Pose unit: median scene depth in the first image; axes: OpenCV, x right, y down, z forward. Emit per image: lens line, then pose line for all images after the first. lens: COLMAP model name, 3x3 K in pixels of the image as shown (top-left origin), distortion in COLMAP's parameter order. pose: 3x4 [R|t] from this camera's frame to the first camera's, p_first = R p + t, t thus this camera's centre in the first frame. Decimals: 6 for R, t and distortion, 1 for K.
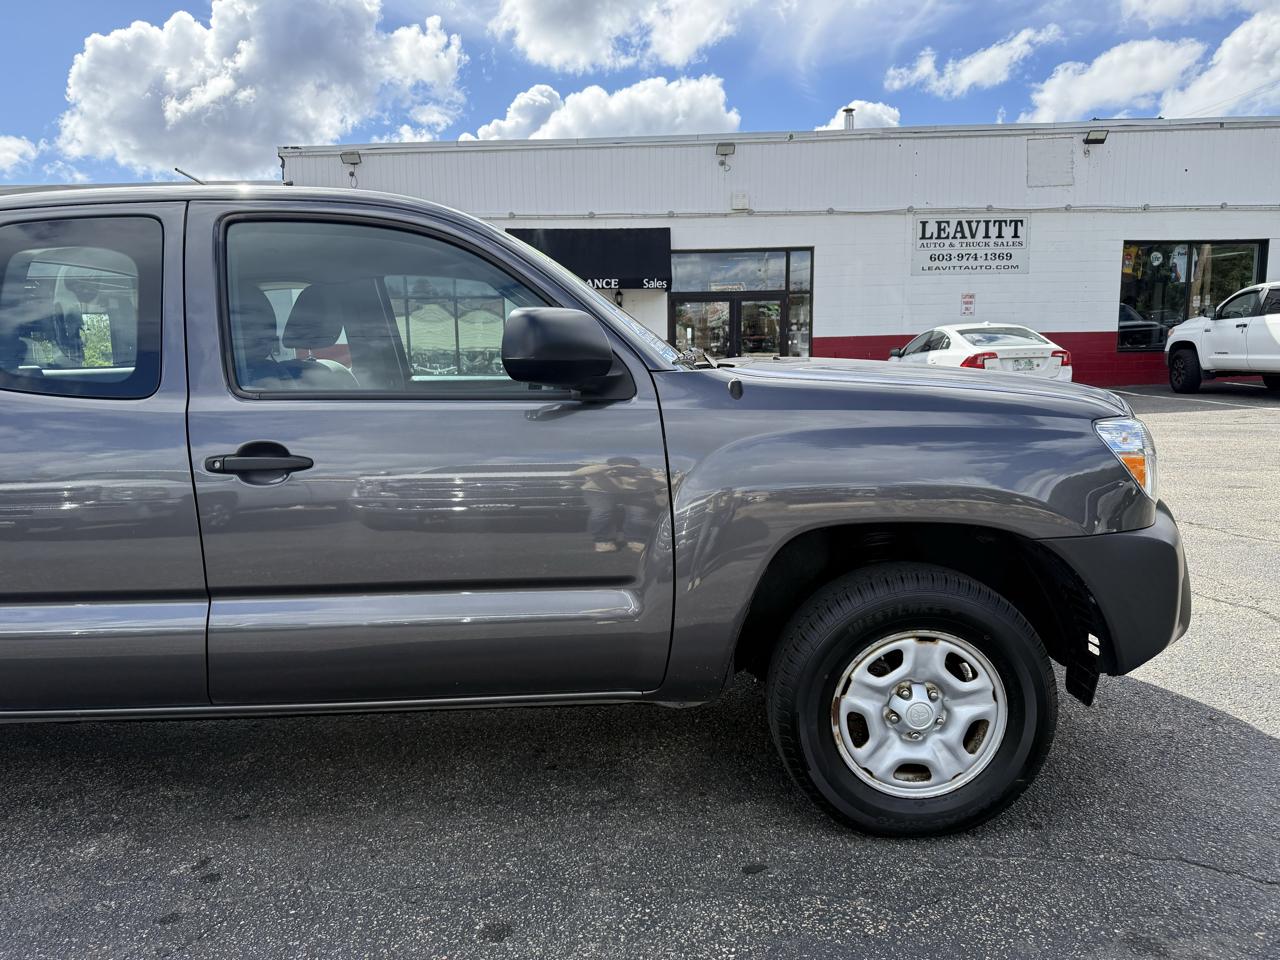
lens RADIAL K [[895.4, 0, 620.0], [0, 895.4, 490.9], [0, 0, 1]] dist [0.084823, -0.124955]
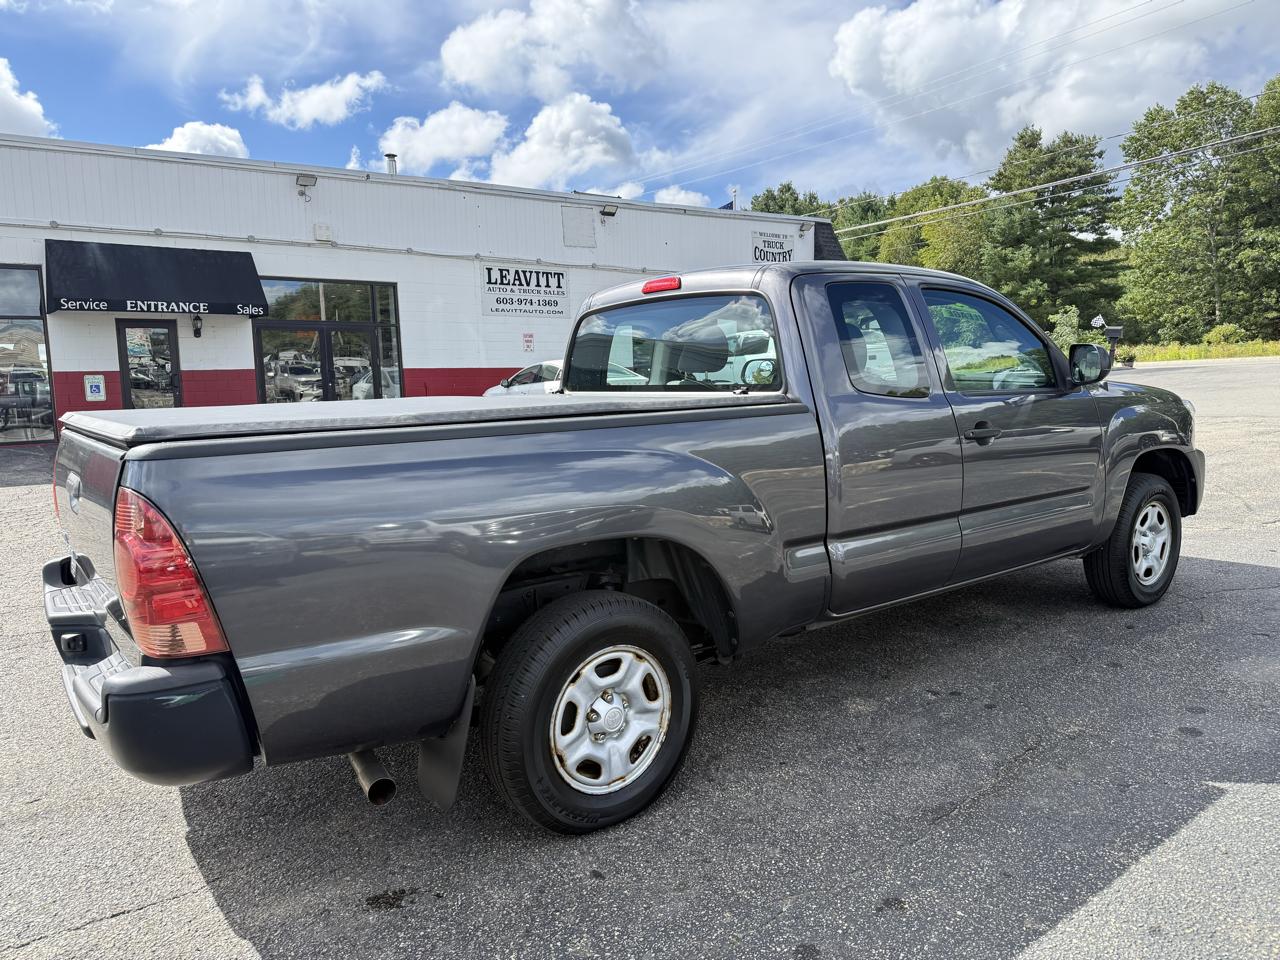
lens RADIAL K [[905.0, 0, 625.9], [0, 905.0, 509.4], [0, 0, 1]] dist [0.046210, -0.078735]
pose [[0.804070, -0.083907, 0.588585, -1.855769], [0.094842, 0.995416, 0.012338, 0.027232], [-0.586922, 0.045902, 0.808341, 0.018505]]
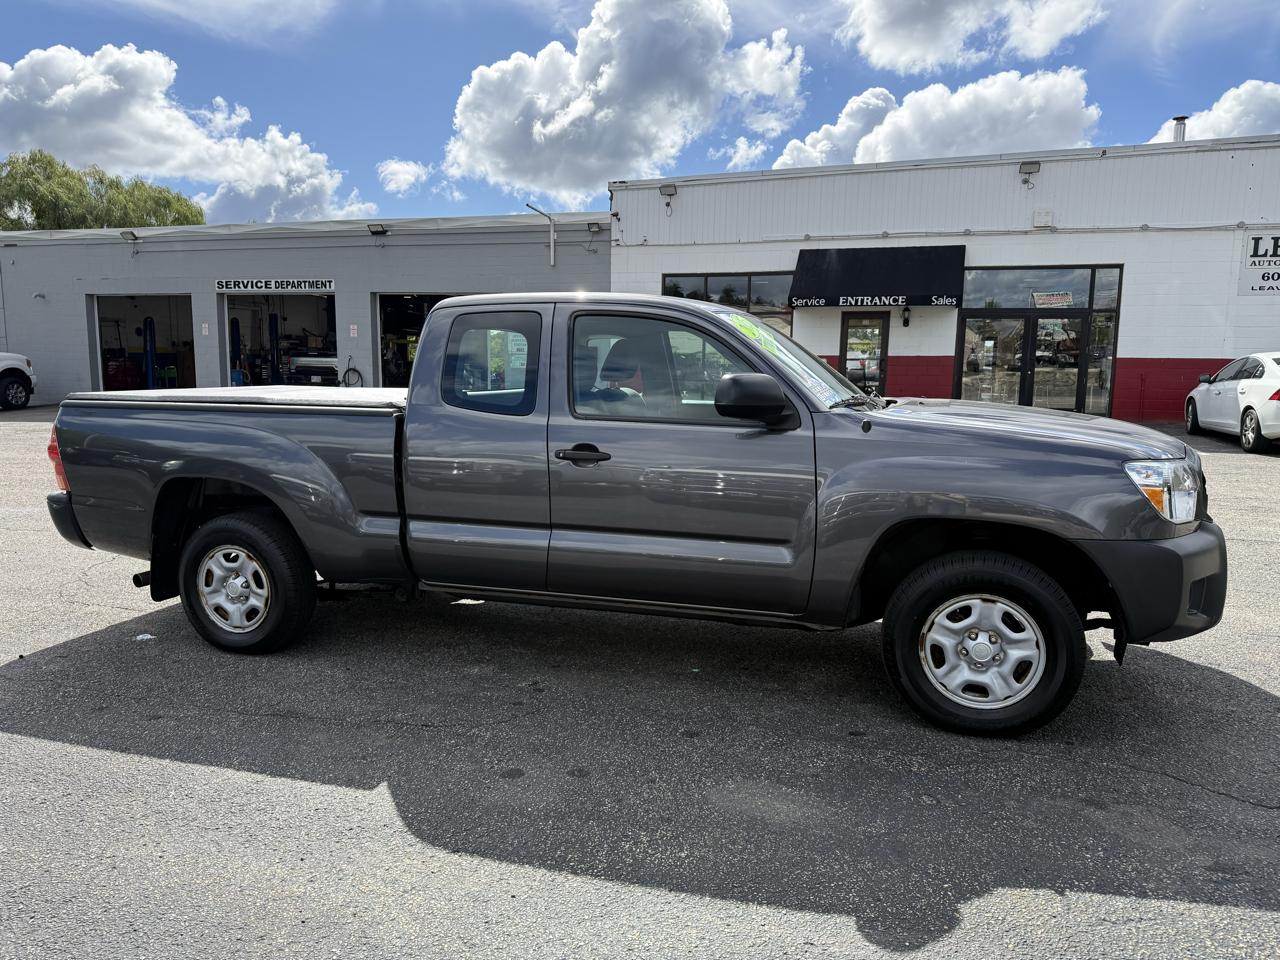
lens RADIAL K [[895.4, 0, 620.0], [0, 895.4, 490.9], [0, 0, 1]] dist [0.084823, -0.124955]
pose [[0.940281, 0.075307, -0.331964, 0.242776], [-0.077042, 0.996996, 0.007952, 0.018422], [0.331566, 0.018098, 0.943258, -0.592688]]
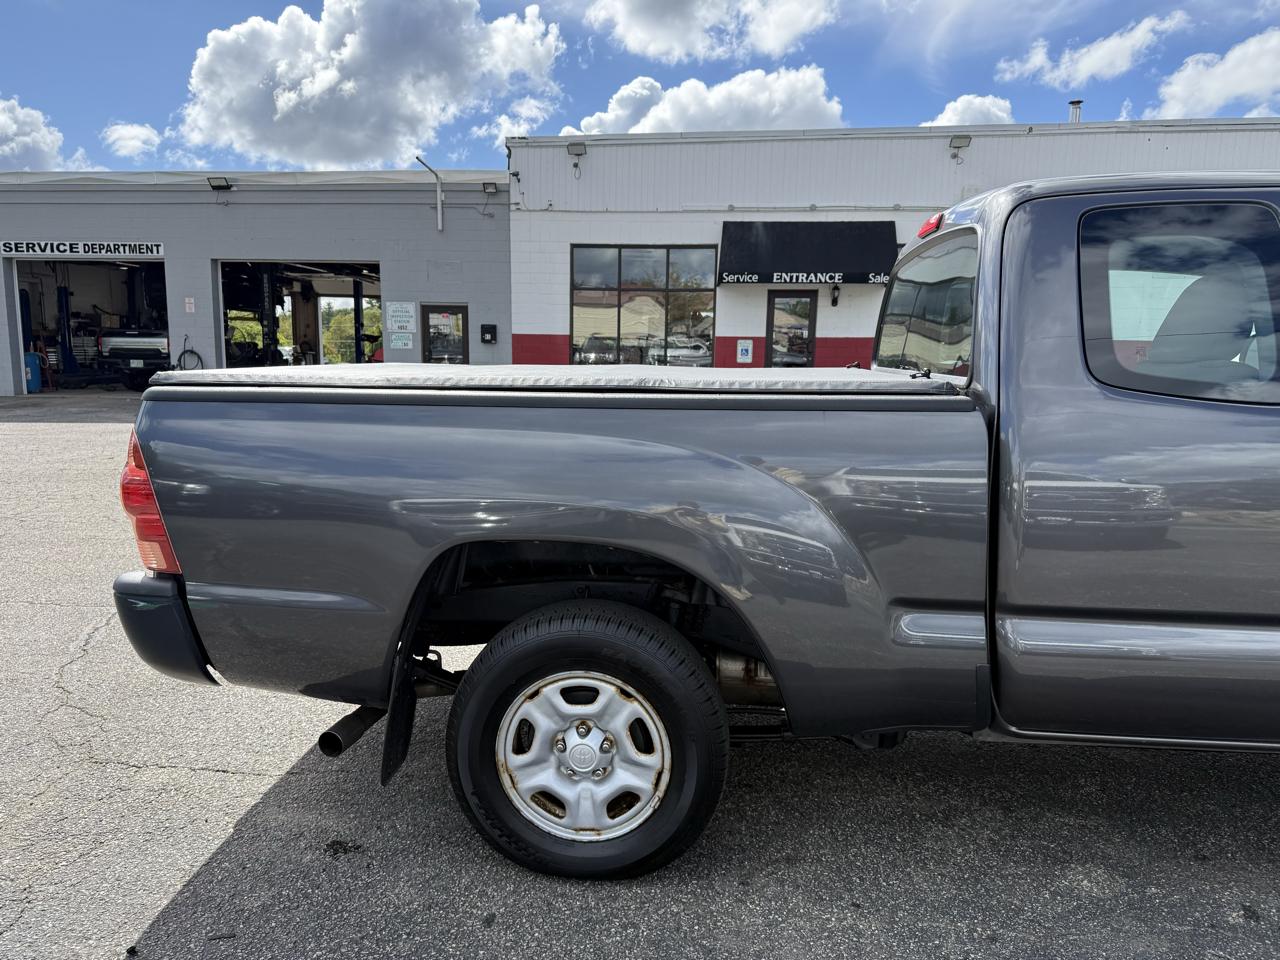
lens RADIAL K [[917.7, 0, 607.1], [0, 917.7, 482.0], [0, 0, 1]] dist [-0.006362, -0.004249]
pose [[0.991163, 0.047754, -0.123756, -1.057156], [-0.048575, 0.998813, -0.003620, 0.014943], [0.123436, 0.009600, 0.992306, 0.002960]]
